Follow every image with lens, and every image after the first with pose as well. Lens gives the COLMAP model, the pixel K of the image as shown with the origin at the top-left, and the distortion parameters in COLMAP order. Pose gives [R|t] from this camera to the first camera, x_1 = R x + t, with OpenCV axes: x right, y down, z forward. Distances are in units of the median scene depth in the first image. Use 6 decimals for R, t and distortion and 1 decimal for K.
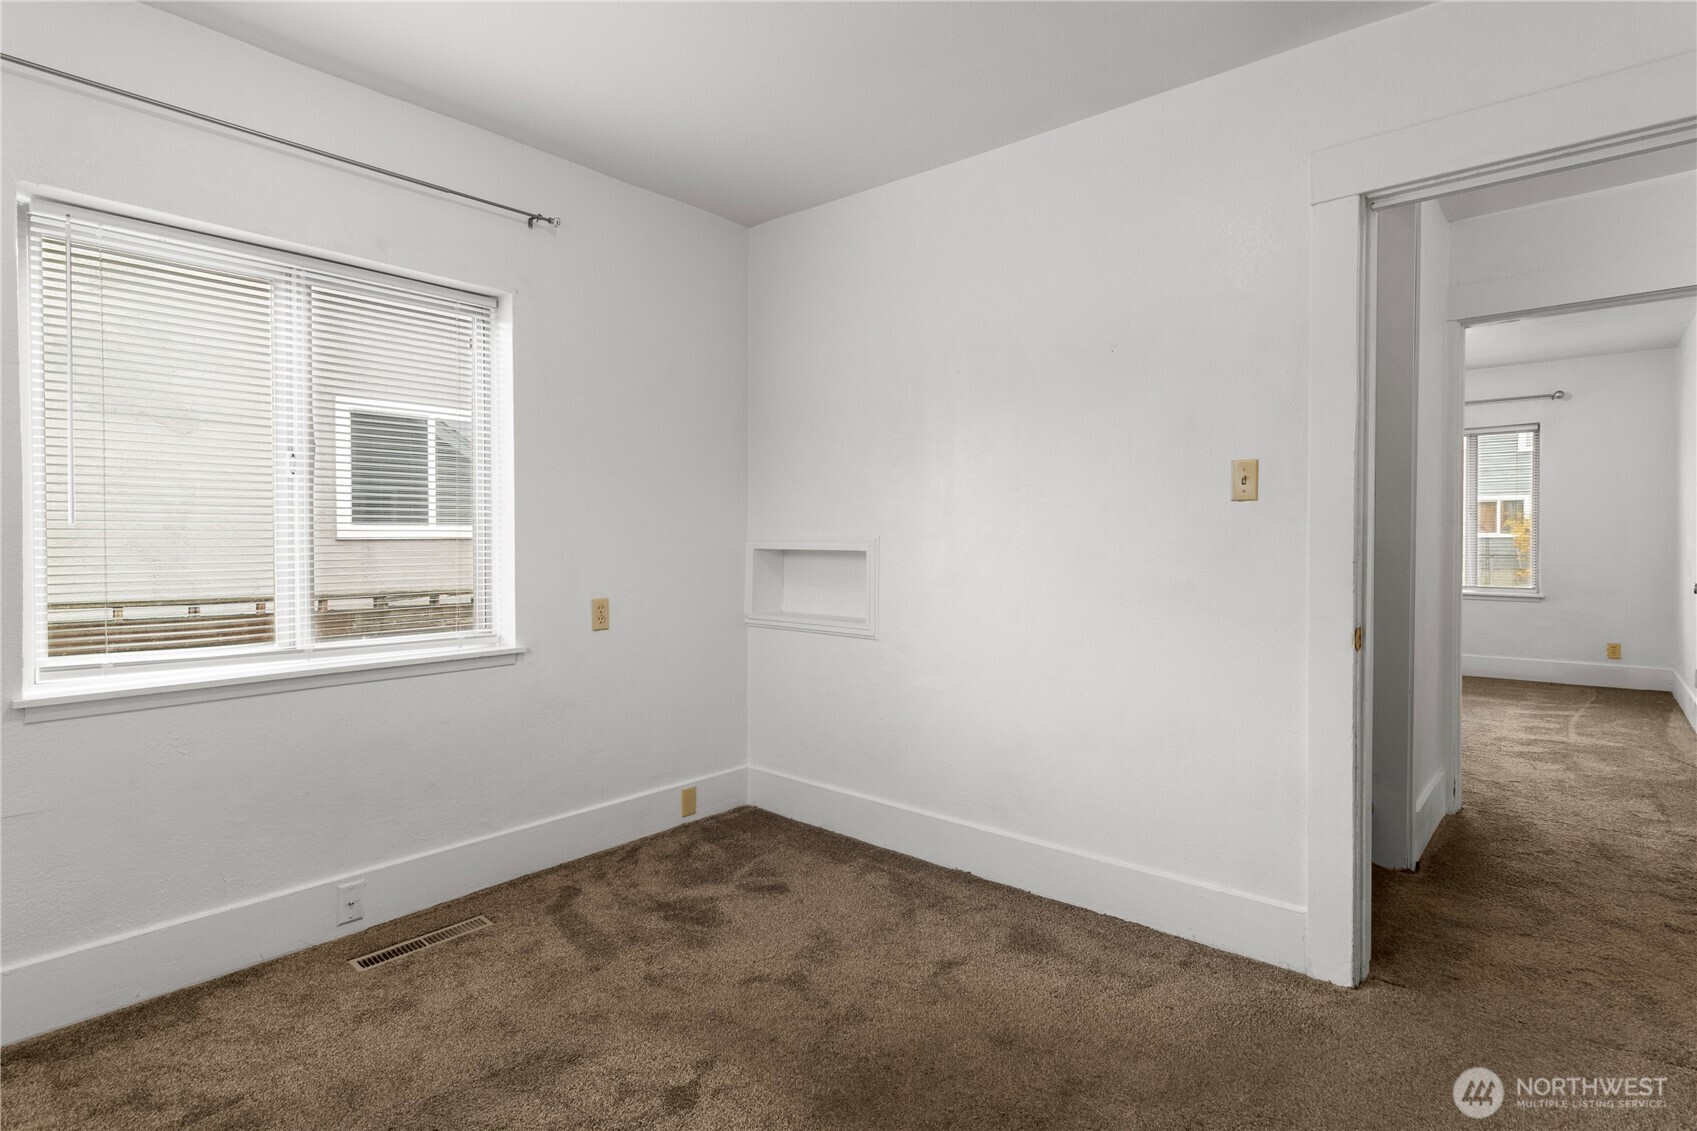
lens RADIAL K [[850.6, 0, 848.5], [0, 850.6, 565.5], [0, 0, 1]] dist [-0.000586, -0.000167]
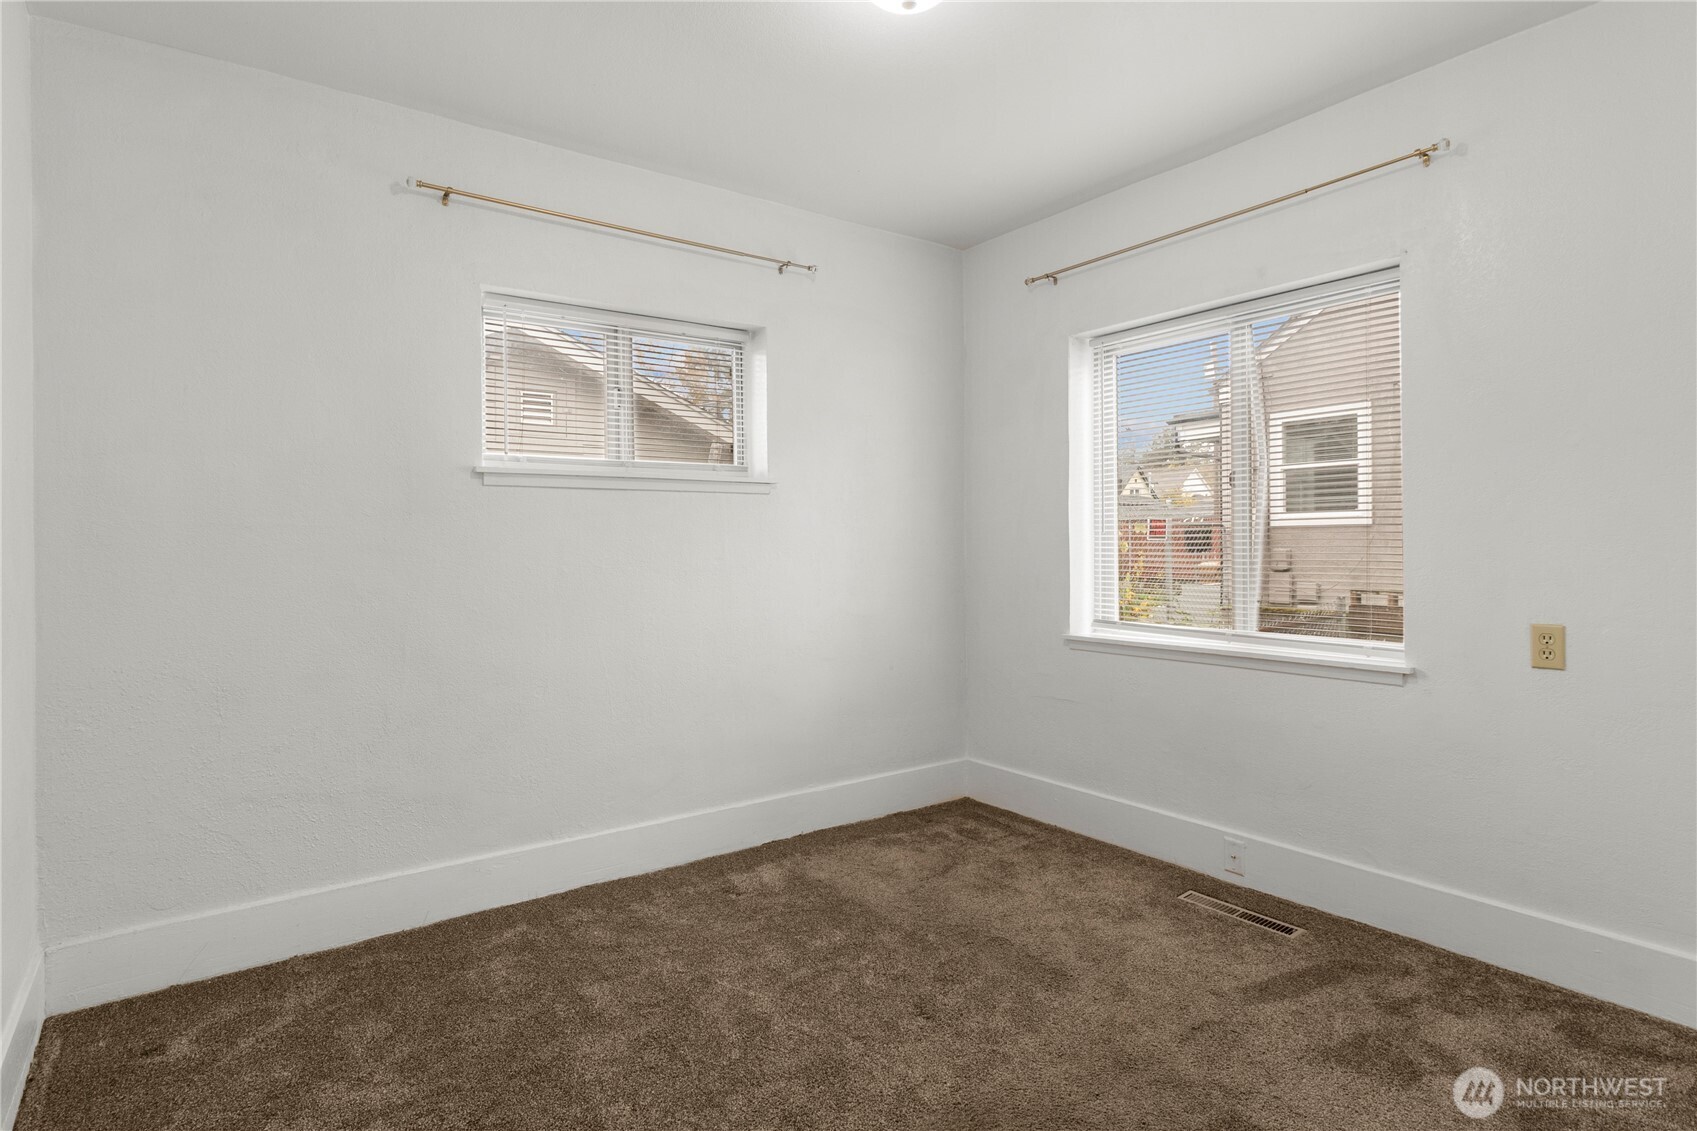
lens RADIAL K [[883.3, 0, 837.6], [0, 883.3, 543.6], [0, 0, 1]] dist [-0.003888, 0.000052]
pose [[-0.219468, 0.013249, -0.975530, 0.659135], [-0.017818, 0.999687, 0.017586, -0.036973], [0.975457, 0.021241, -0.219164, 0.693215]]
